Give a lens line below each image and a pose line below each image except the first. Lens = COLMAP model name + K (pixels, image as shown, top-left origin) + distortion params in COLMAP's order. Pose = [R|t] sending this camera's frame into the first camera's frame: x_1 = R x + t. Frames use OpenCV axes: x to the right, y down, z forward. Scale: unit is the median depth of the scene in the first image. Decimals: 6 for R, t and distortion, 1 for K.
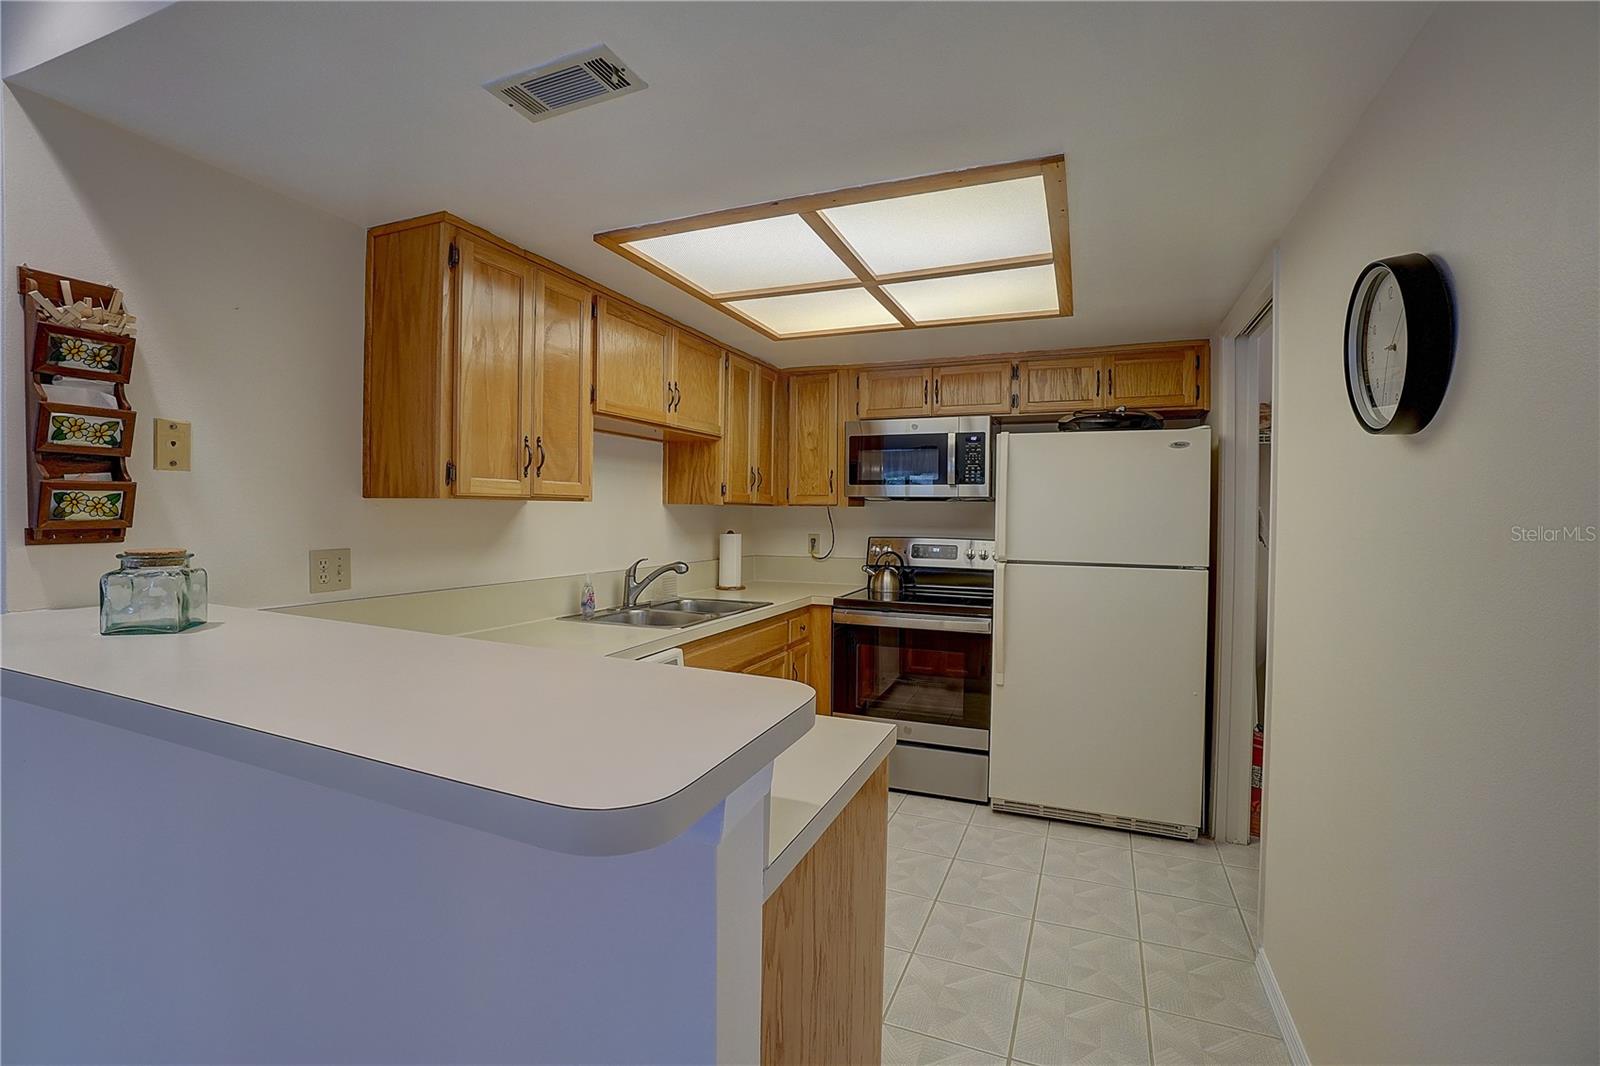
lens RADIAL K [[704.7, 0, 810.2], [0, 704.7, 522.0], [0, 0, 1]] dist [-0.047026, 0.000289]
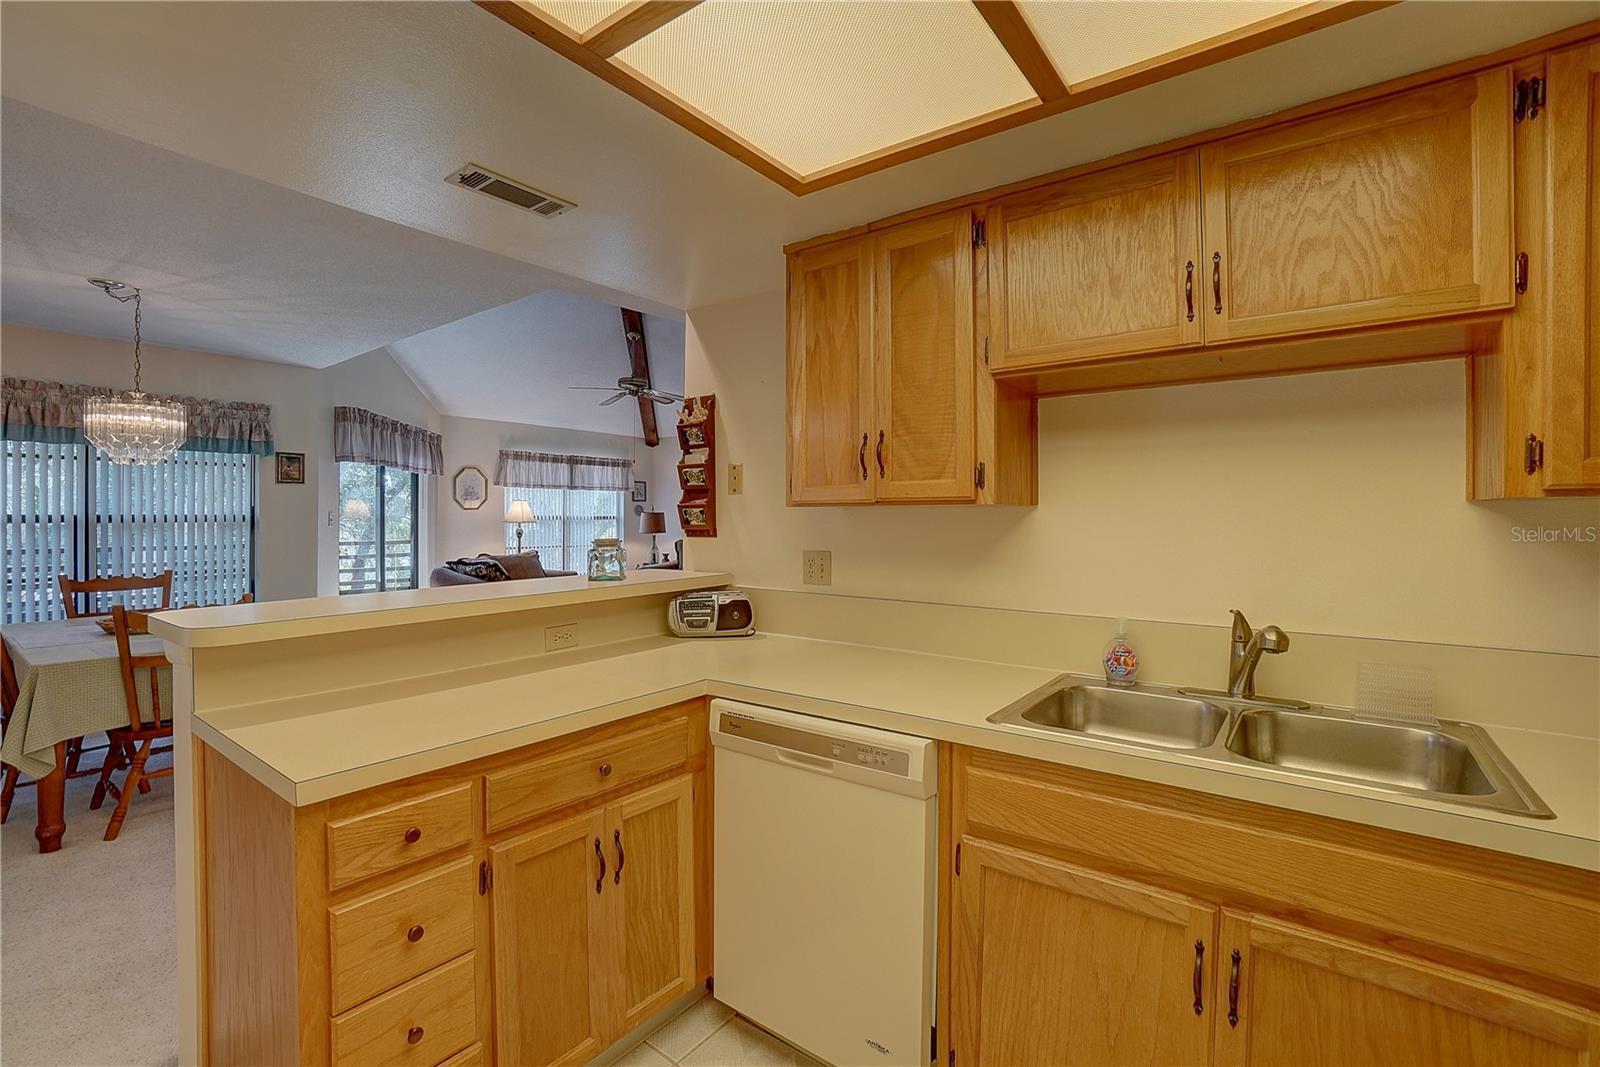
lens RADIAL K [[704.7, 0, 810.2], [0, 704.7, 522.5], [0, 0, 1]] dist [-0.047026, 0.000289]
pose [[-0.255044, -0.004839, -0.966917, 0.355928], [-0.015853, 0.999874, -0.000822, -0.006534], [0.966799, 0.015119, -0.255089, 0.882984]]
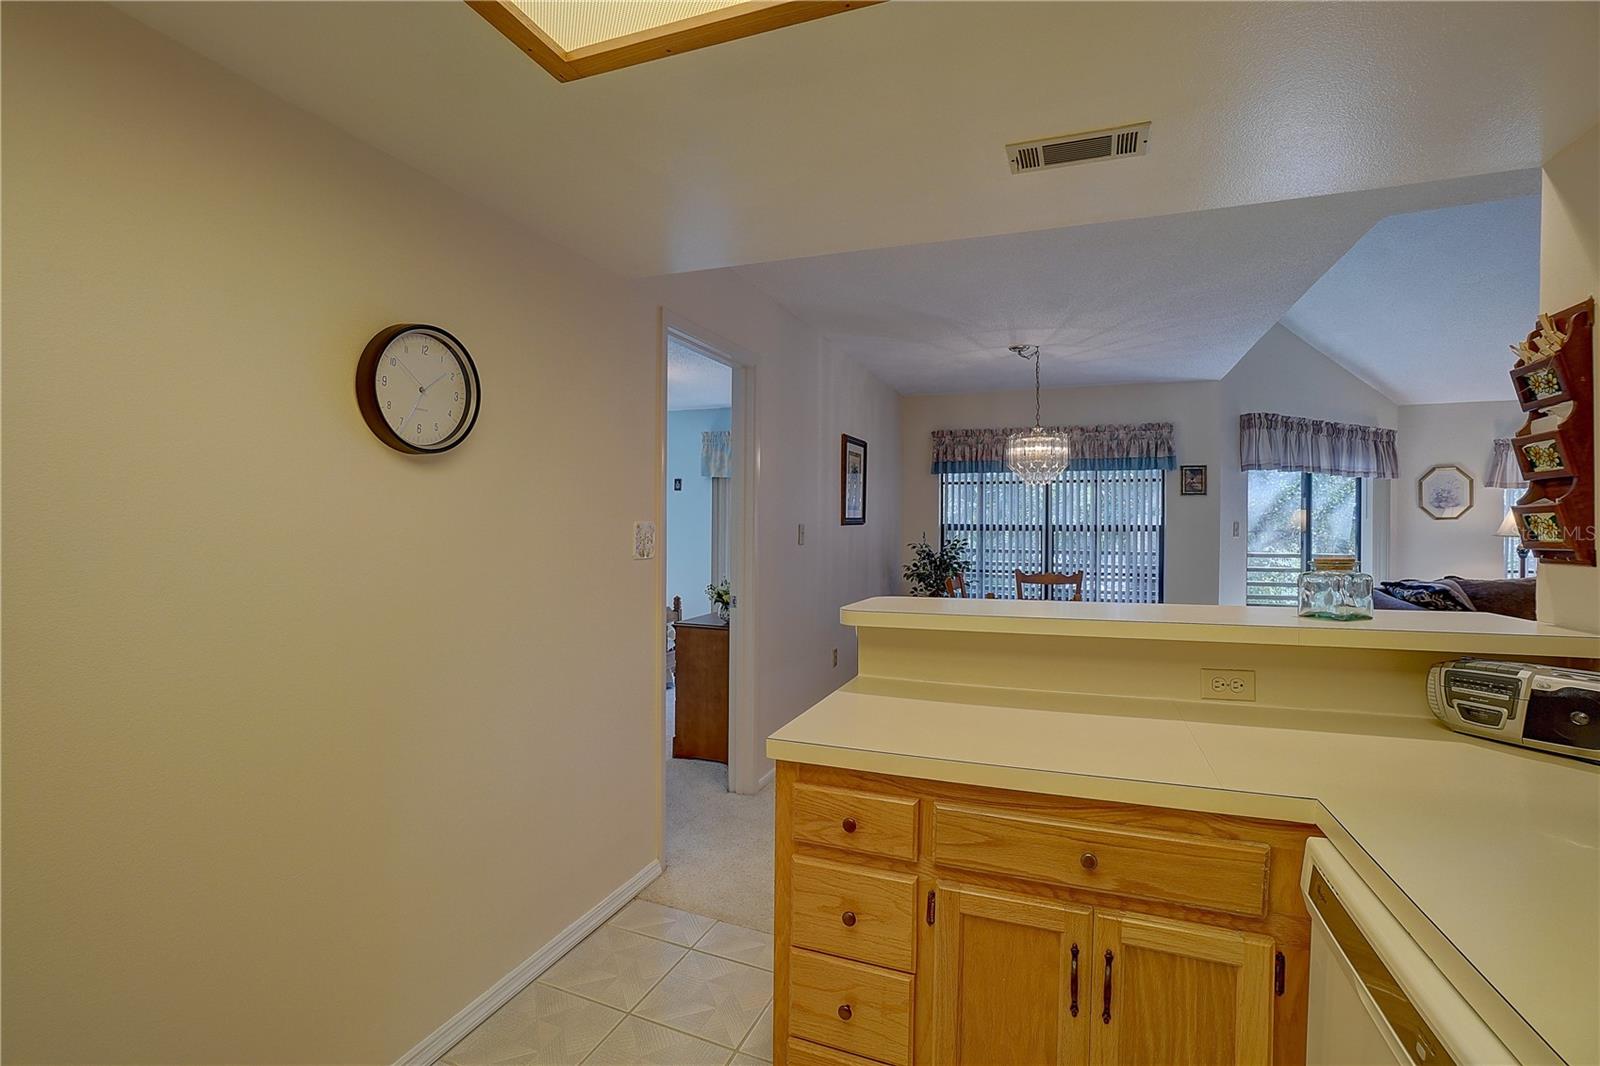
lens RADIAL K [[710.2, 0, 800.8], [0, 710.2, 520.2], [0, 0, 1]] dist [-0.068110, 0.023762]
pose [[-0.999832, -0.017501, -0.005383, 0.039736], [-0.017528, 0.999834, 0.004922, -0.010806], [0.005296, 0.005015, -0.999973, 0.999607]]
